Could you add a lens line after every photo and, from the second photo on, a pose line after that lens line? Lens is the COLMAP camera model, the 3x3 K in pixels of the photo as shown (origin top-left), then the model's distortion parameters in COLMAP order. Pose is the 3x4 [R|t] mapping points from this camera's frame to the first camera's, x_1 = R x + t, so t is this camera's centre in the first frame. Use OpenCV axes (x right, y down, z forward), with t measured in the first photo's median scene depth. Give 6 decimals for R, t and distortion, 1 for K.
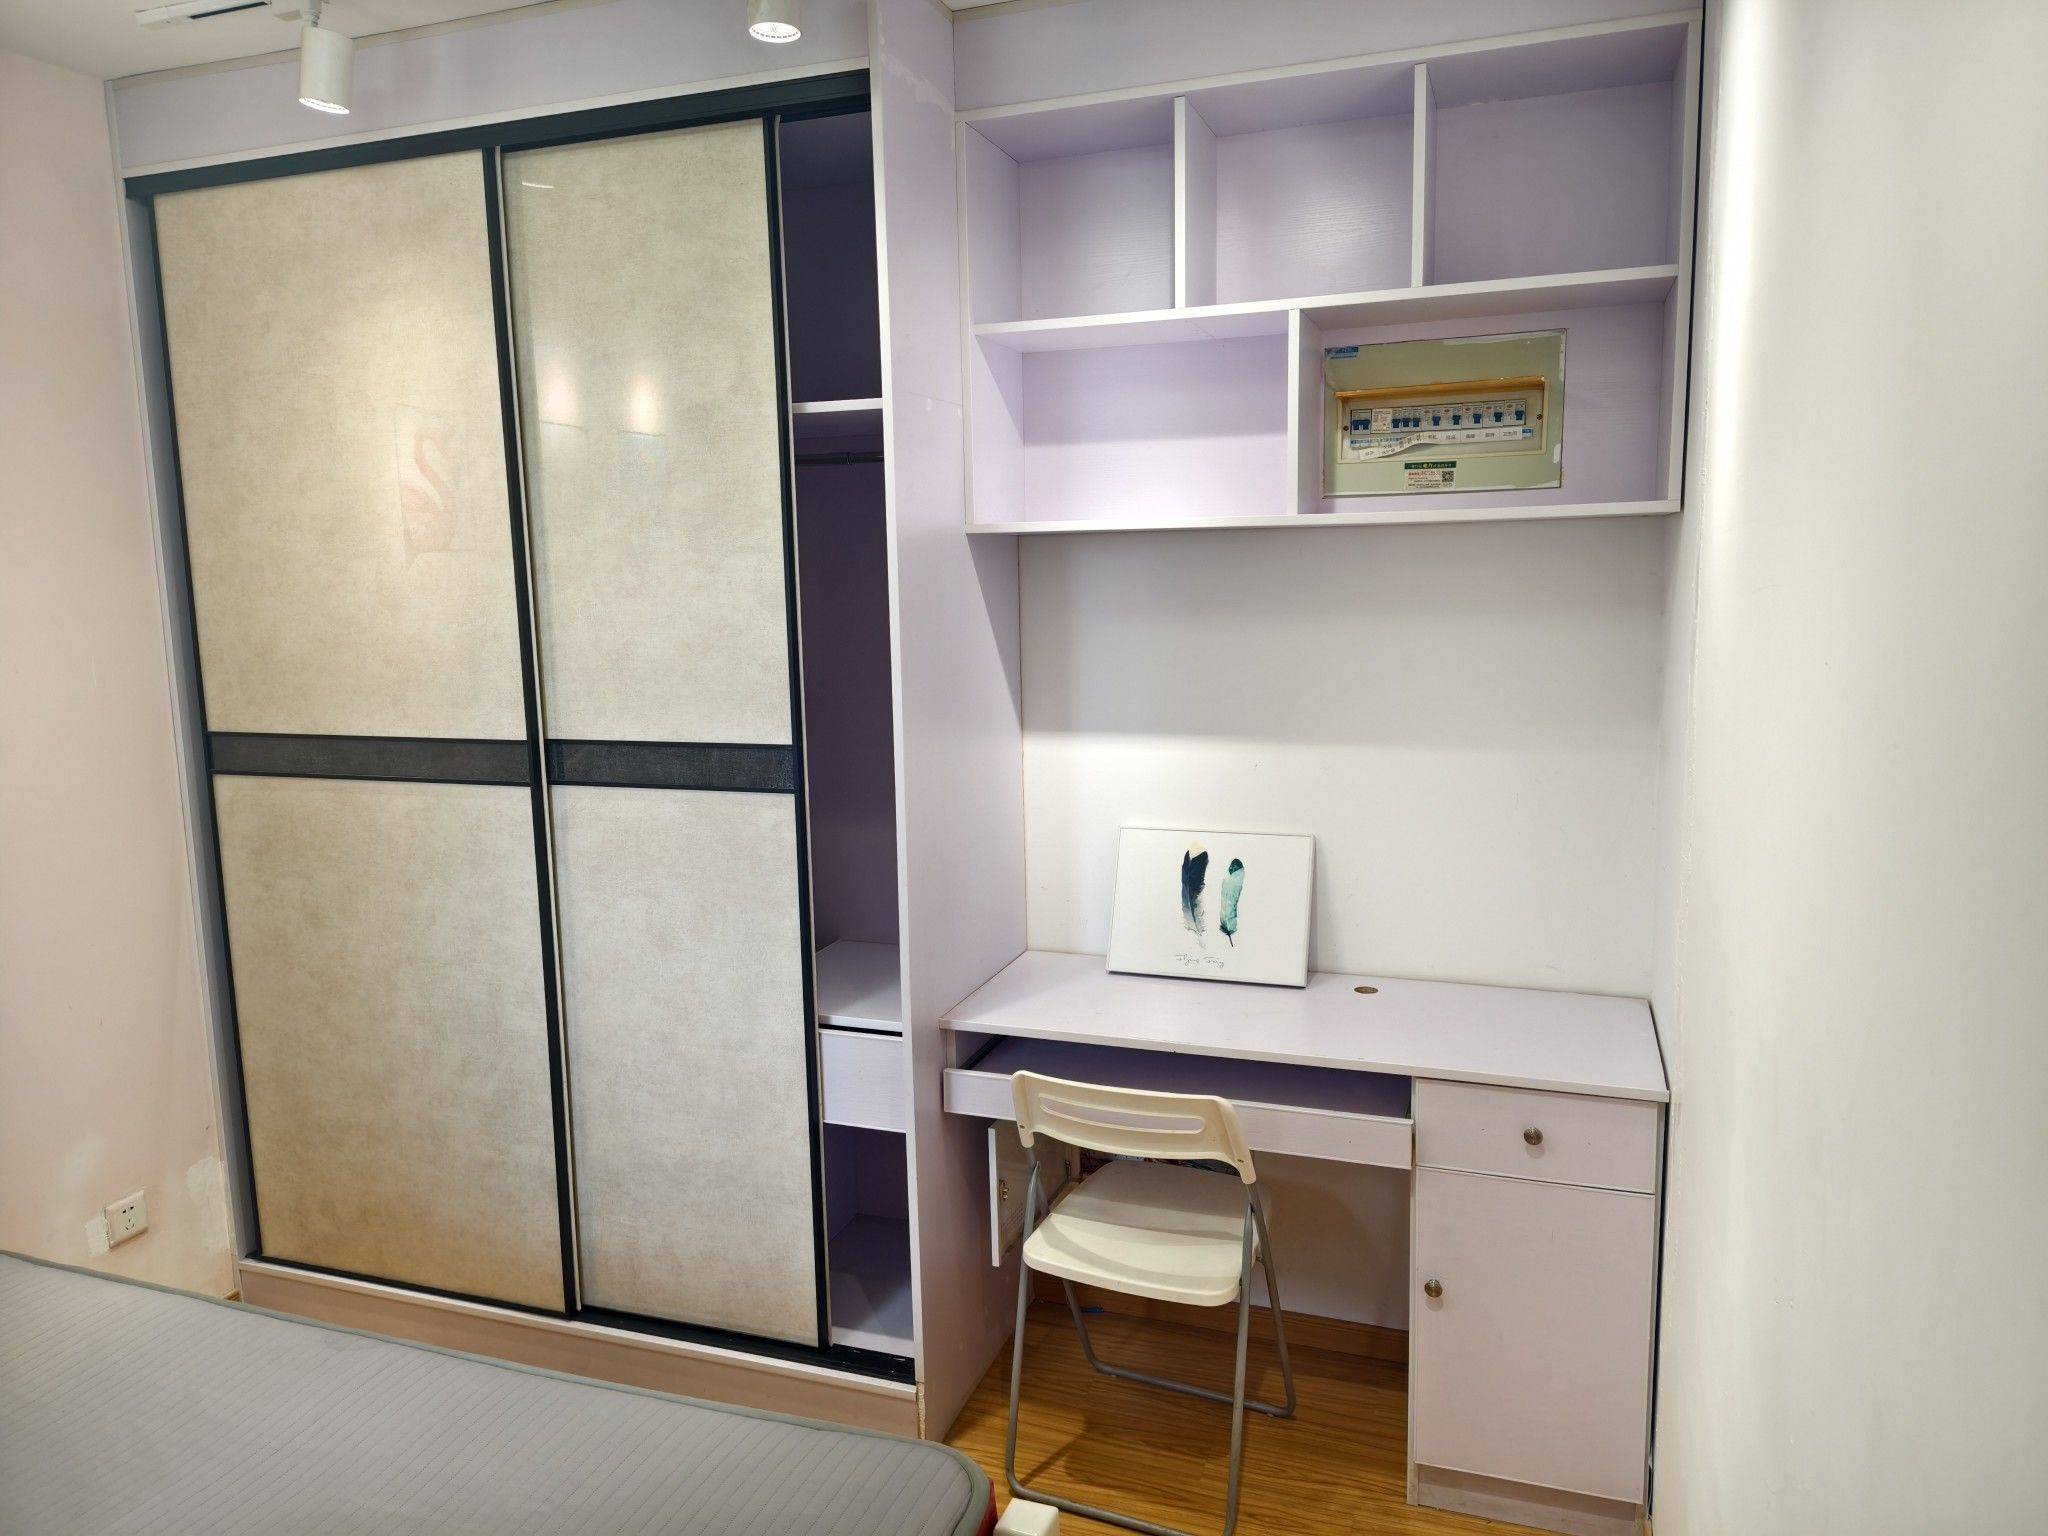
lens RADIAL K [[1404.9, 0, 1035.0], [0, 1404.9, 761.7], [0, 0, 1]] dist [0.066060, -0.086153]
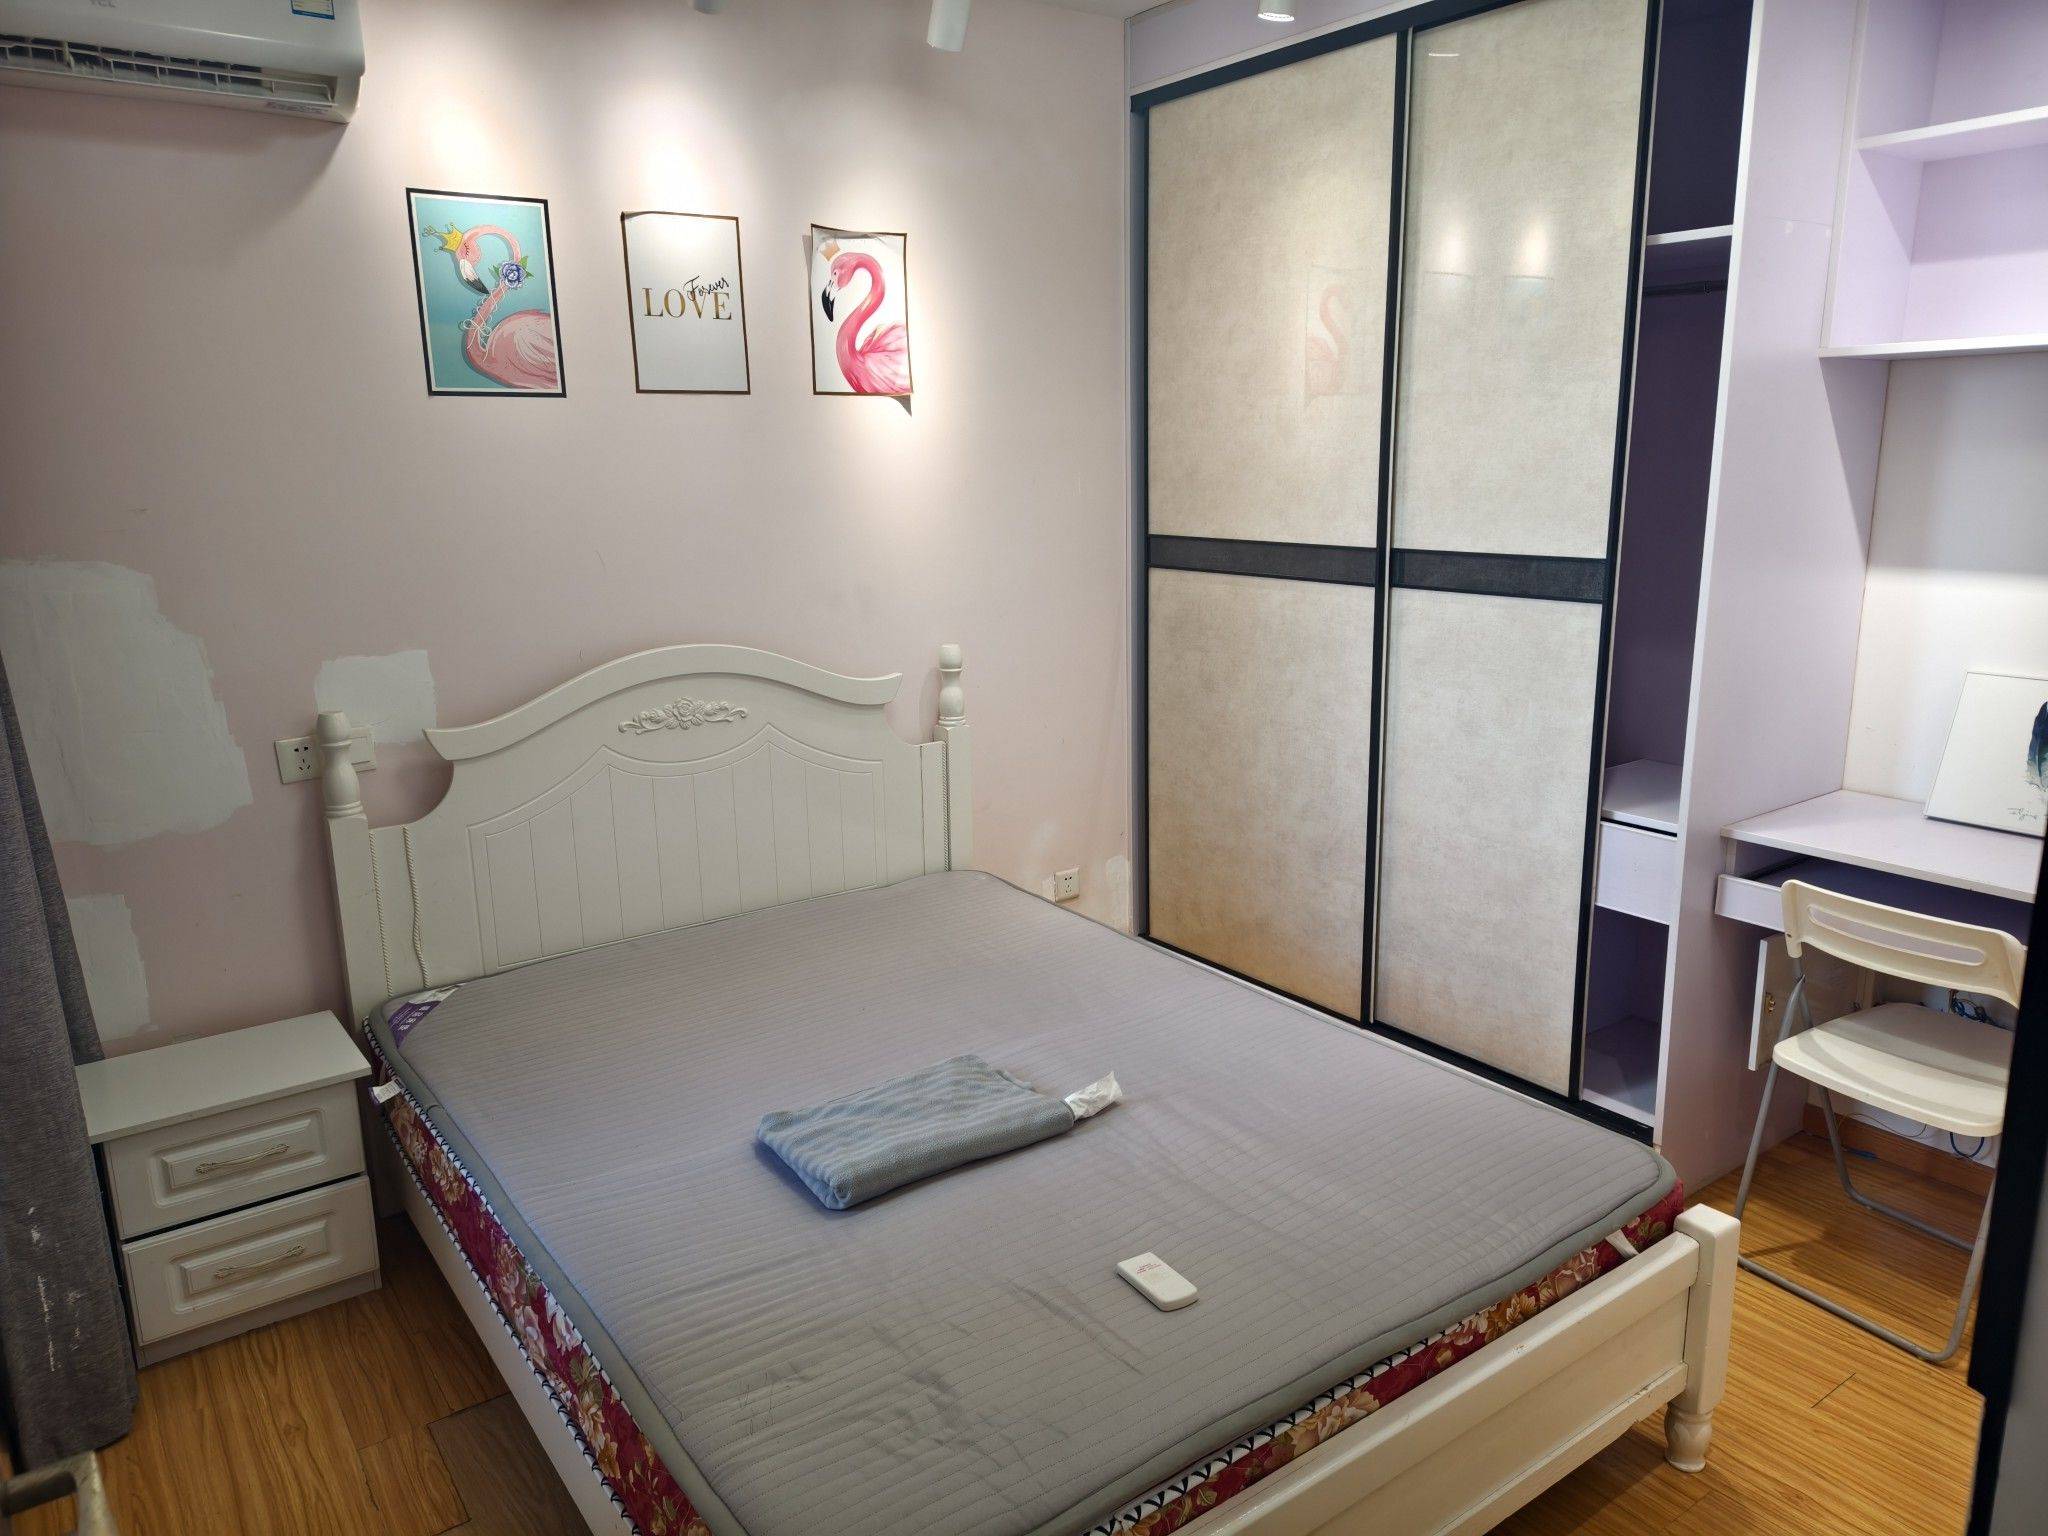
lens RADIAL K [[1404.9, 0, 1035.0], [0, 1404.9, 761.7], [0, 0, 1]] dist [0.066060, -0.086153]
pose [[0.821819, 0.130334, -0.554641, 0.089123], [-0.076926, 0.989953, 0.118644, 0.044451], [0.564532, -0.054837, 0.823588, -0.155753]]
